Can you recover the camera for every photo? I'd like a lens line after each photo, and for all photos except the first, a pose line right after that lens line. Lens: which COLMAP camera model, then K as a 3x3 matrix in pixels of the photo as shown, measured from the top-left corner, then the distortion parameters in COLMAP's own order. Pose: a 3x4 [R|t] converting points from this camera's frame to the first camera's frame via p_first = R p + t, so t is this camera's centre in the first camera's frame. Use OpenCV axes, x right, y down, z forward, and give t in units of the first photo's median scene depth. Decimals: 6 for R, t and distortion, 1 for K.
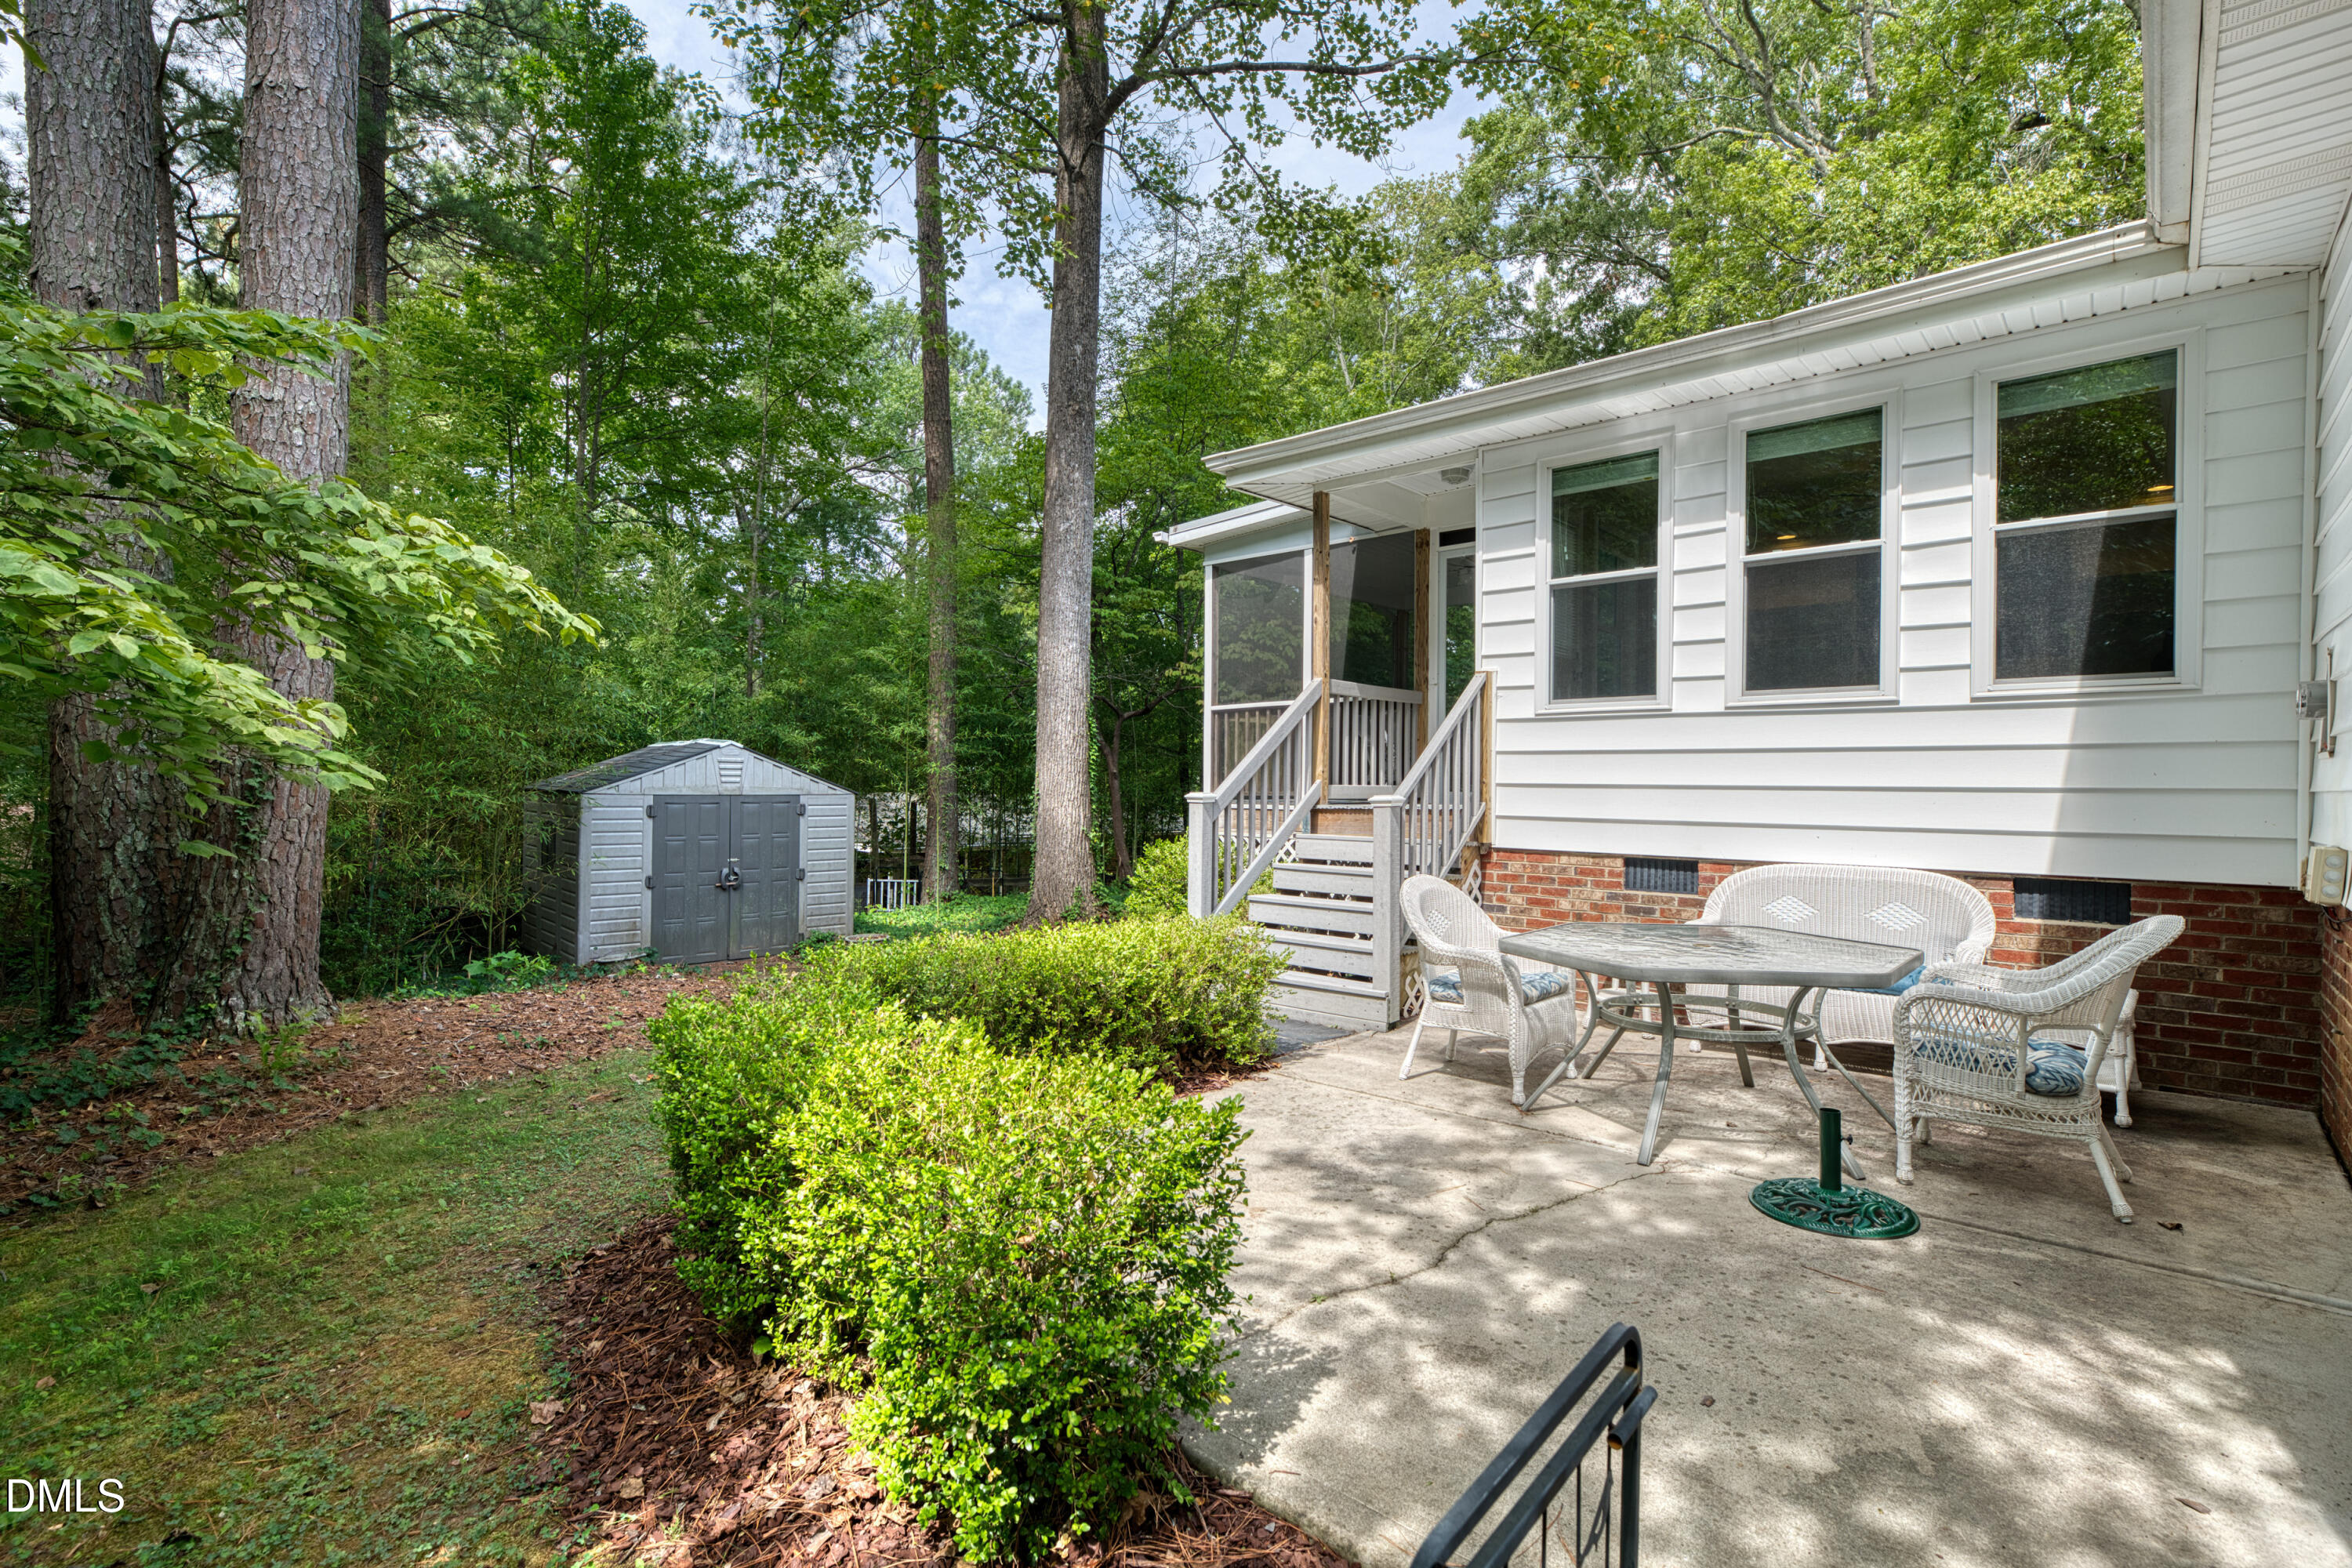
lens RADIAL K [[1134.1, 0, 1176.9], [0, 1134.1, 780.7], [0, 0, 1]] dist [-0.000464, 0.000140]
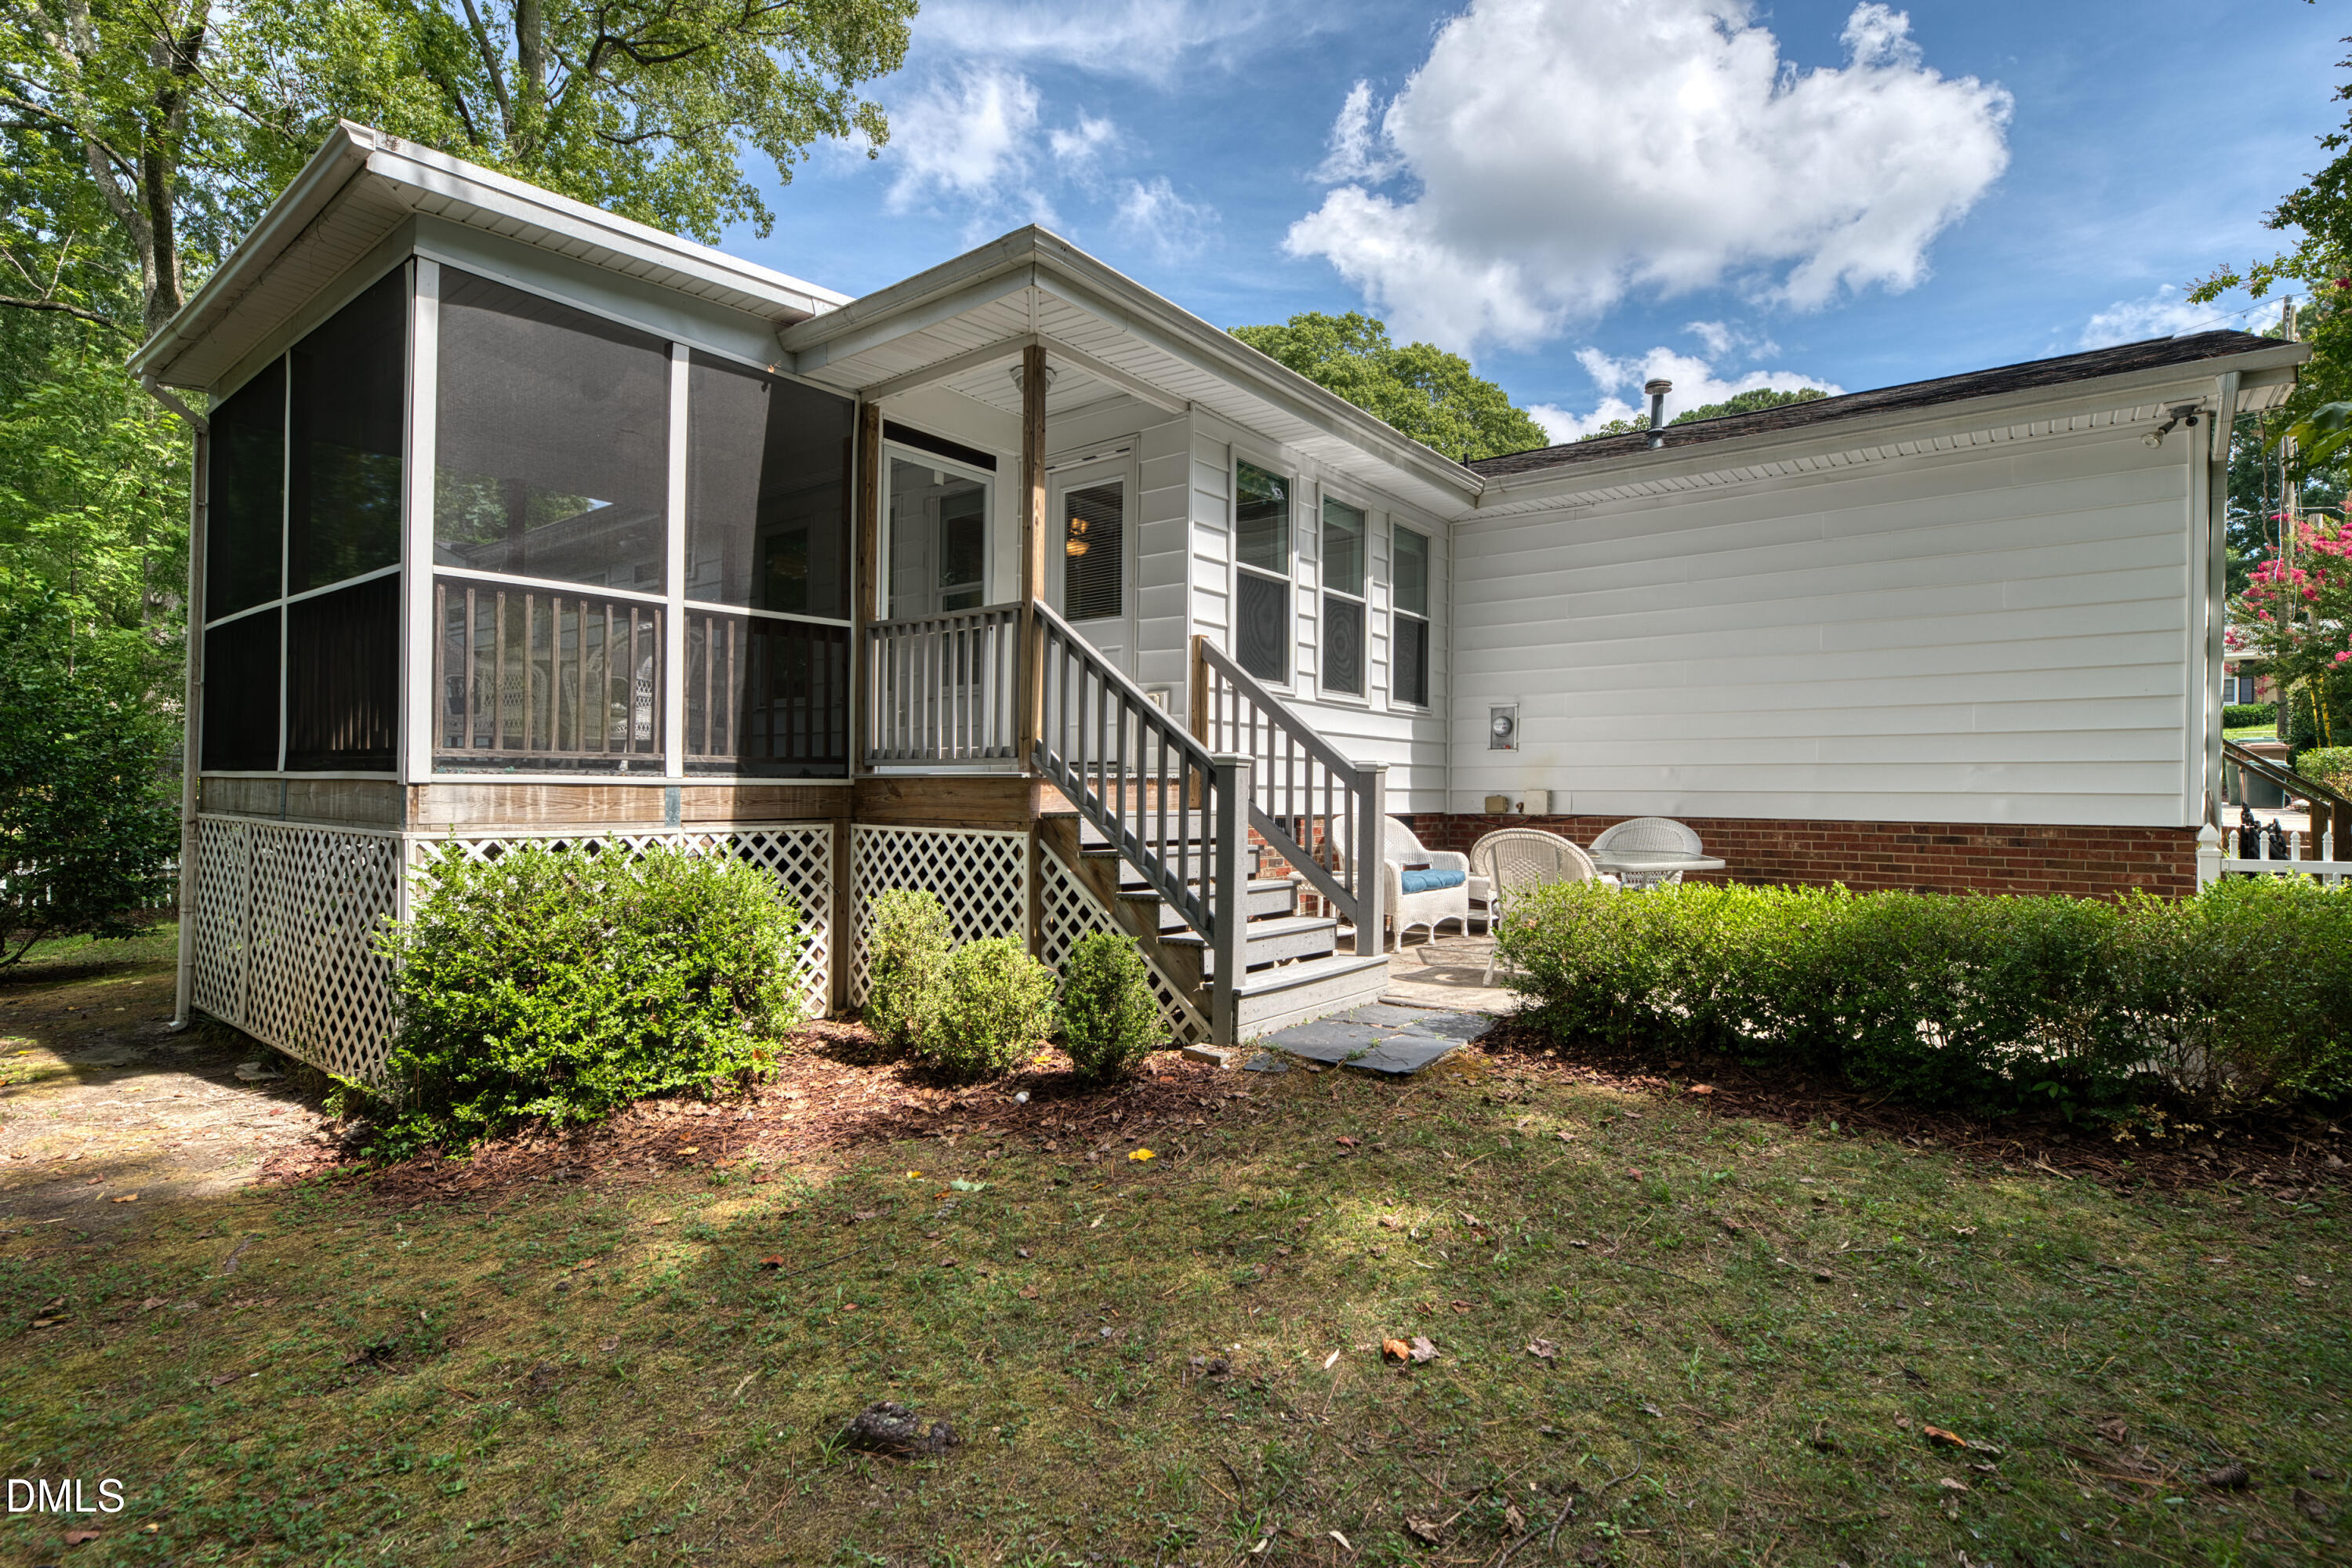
lens RADIAL K [[1134.1, 0, 1176.9], [0, 1134.1, 780.7], [0, 0, 1]] dist [-0.000464, 0.000140]
pose [[-0.089958, -0.001120, 0.995945, -0.823498], [-0.016688, 0.999861, -0.000383, 0.033937], [-0.995806, -0.016655, -0.089964, 1.300828]]
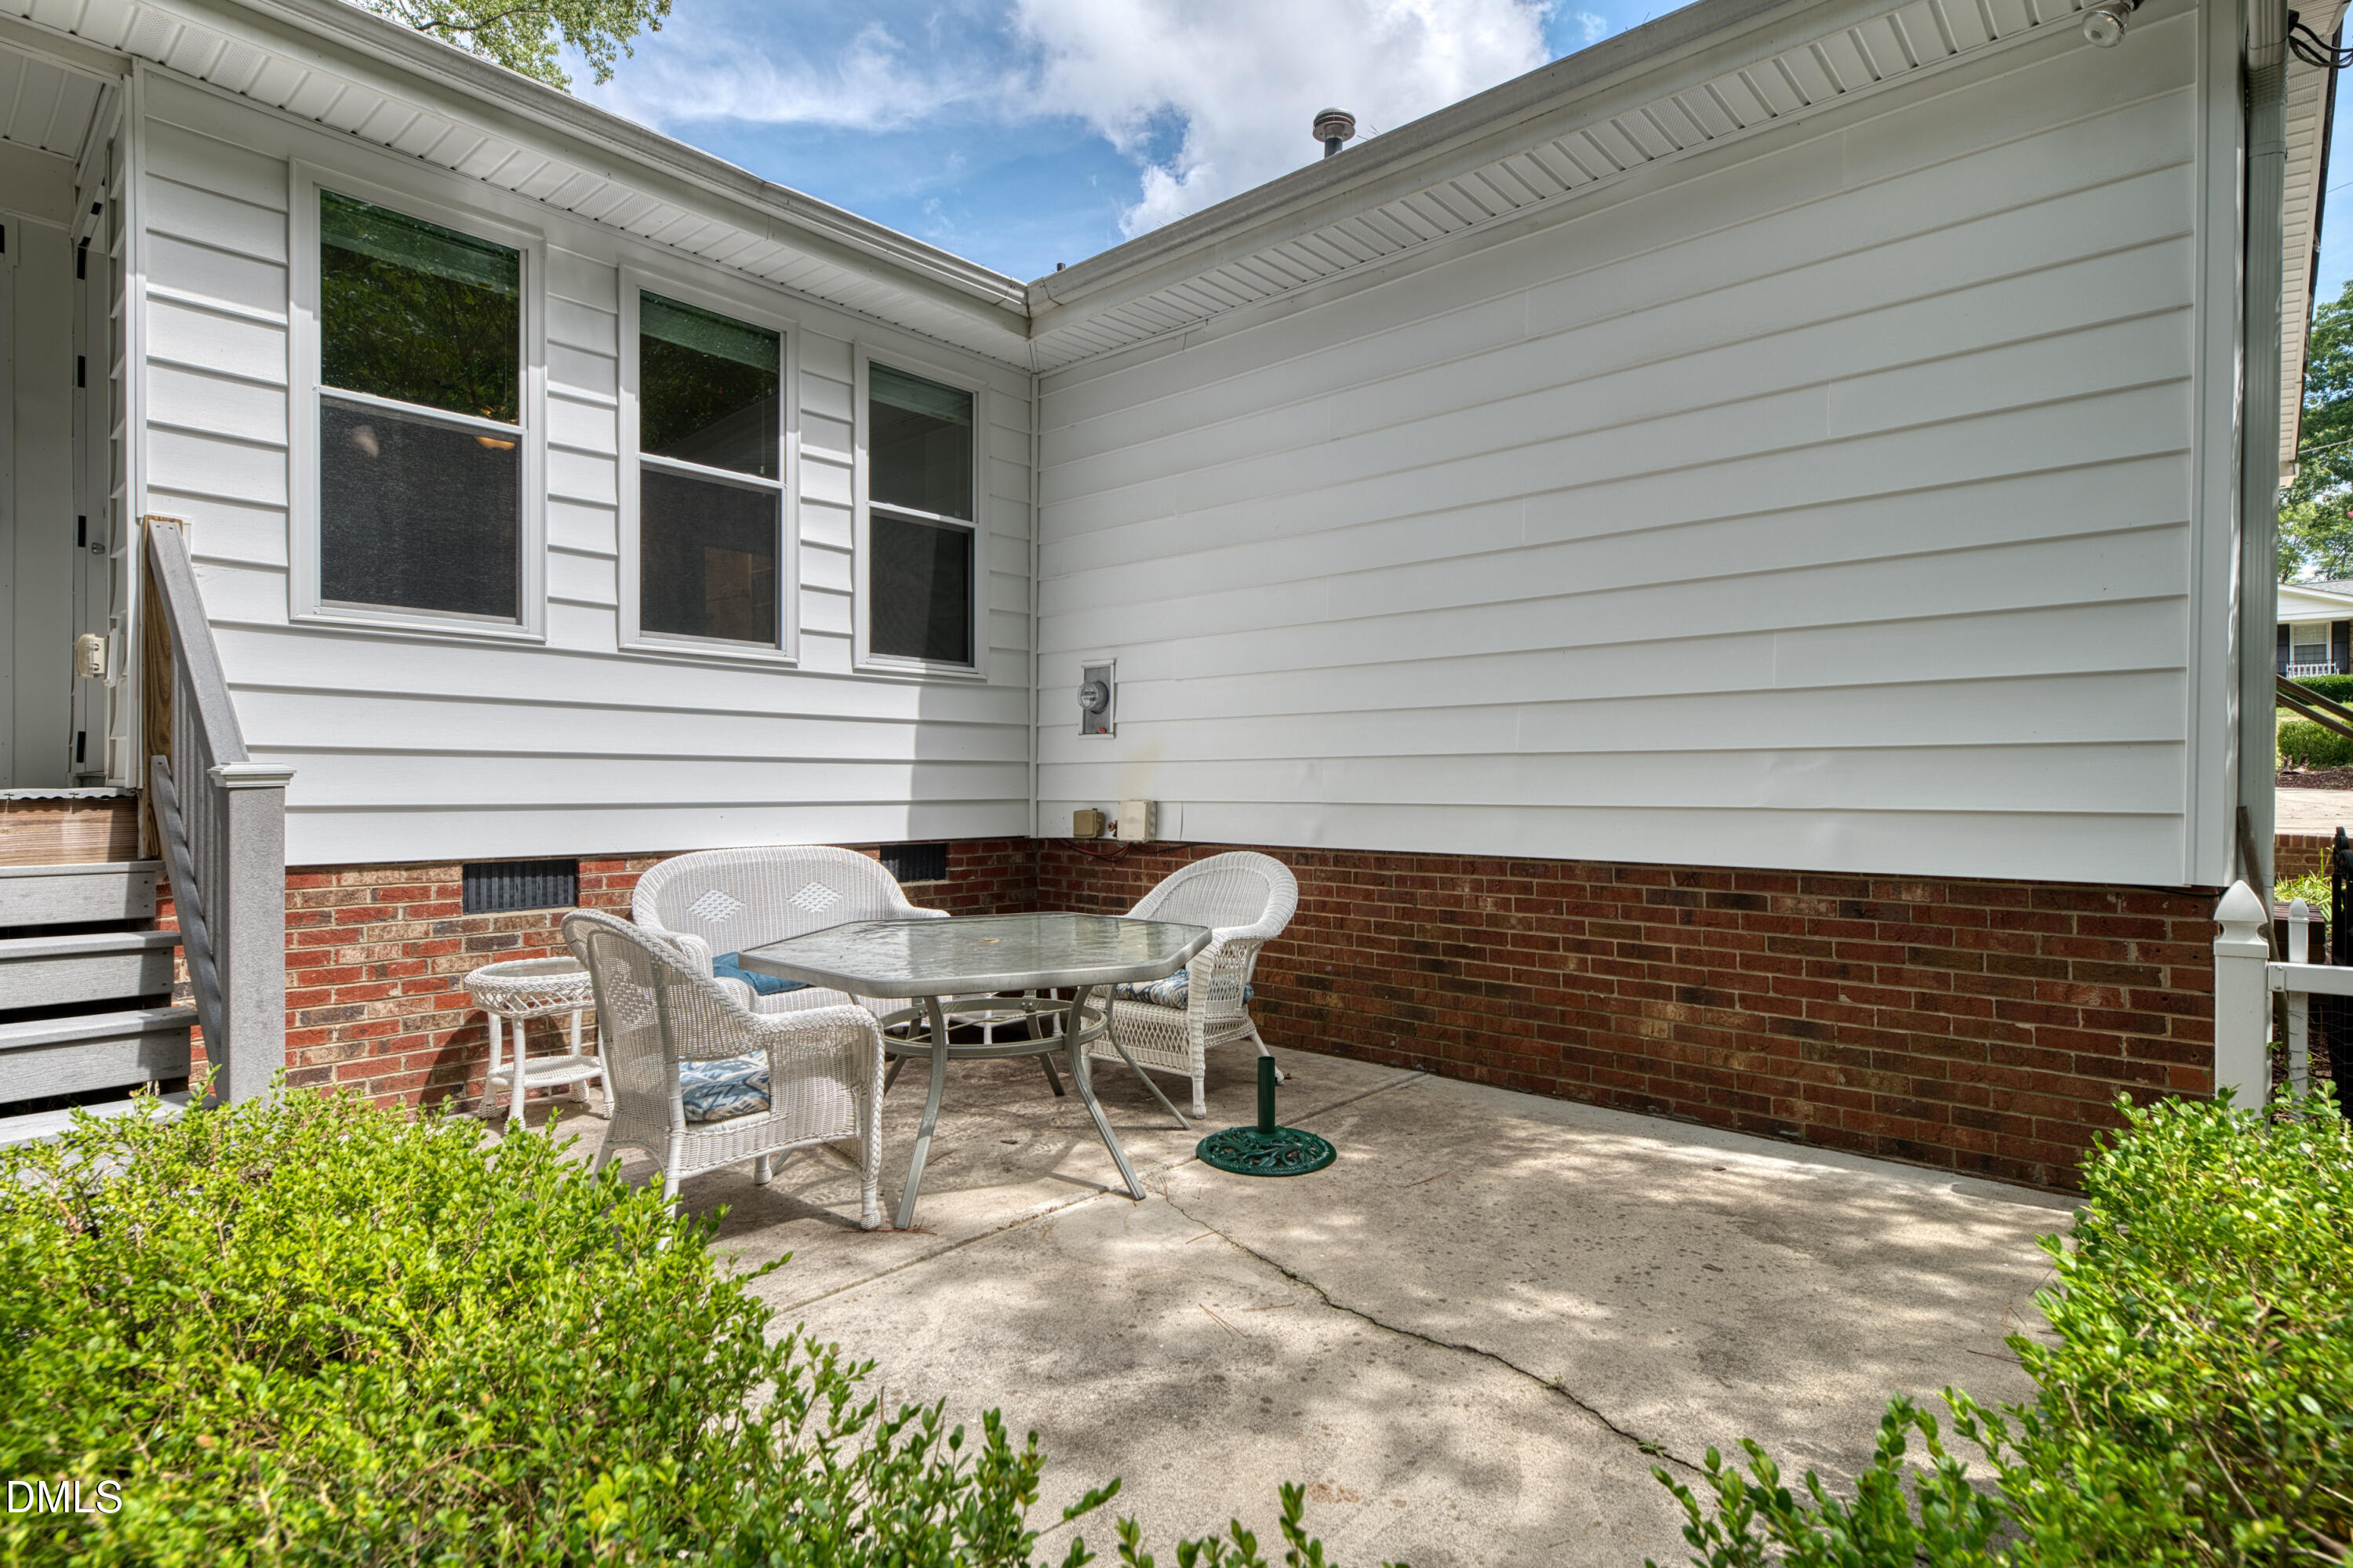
lens RADIAL K [[1172.0, 0, 1182.6], [0, 1172.0, 779.5], [0, 0, 1]] dist [0.000111, 0.000213]
pose [[-0.023910, -0.007701, 0.999684, -0.297244], [-0.006939, 0.999948, 0.007537, 0.012738], [-0.999690, -0.006756, -0.023962, 0.653781]]
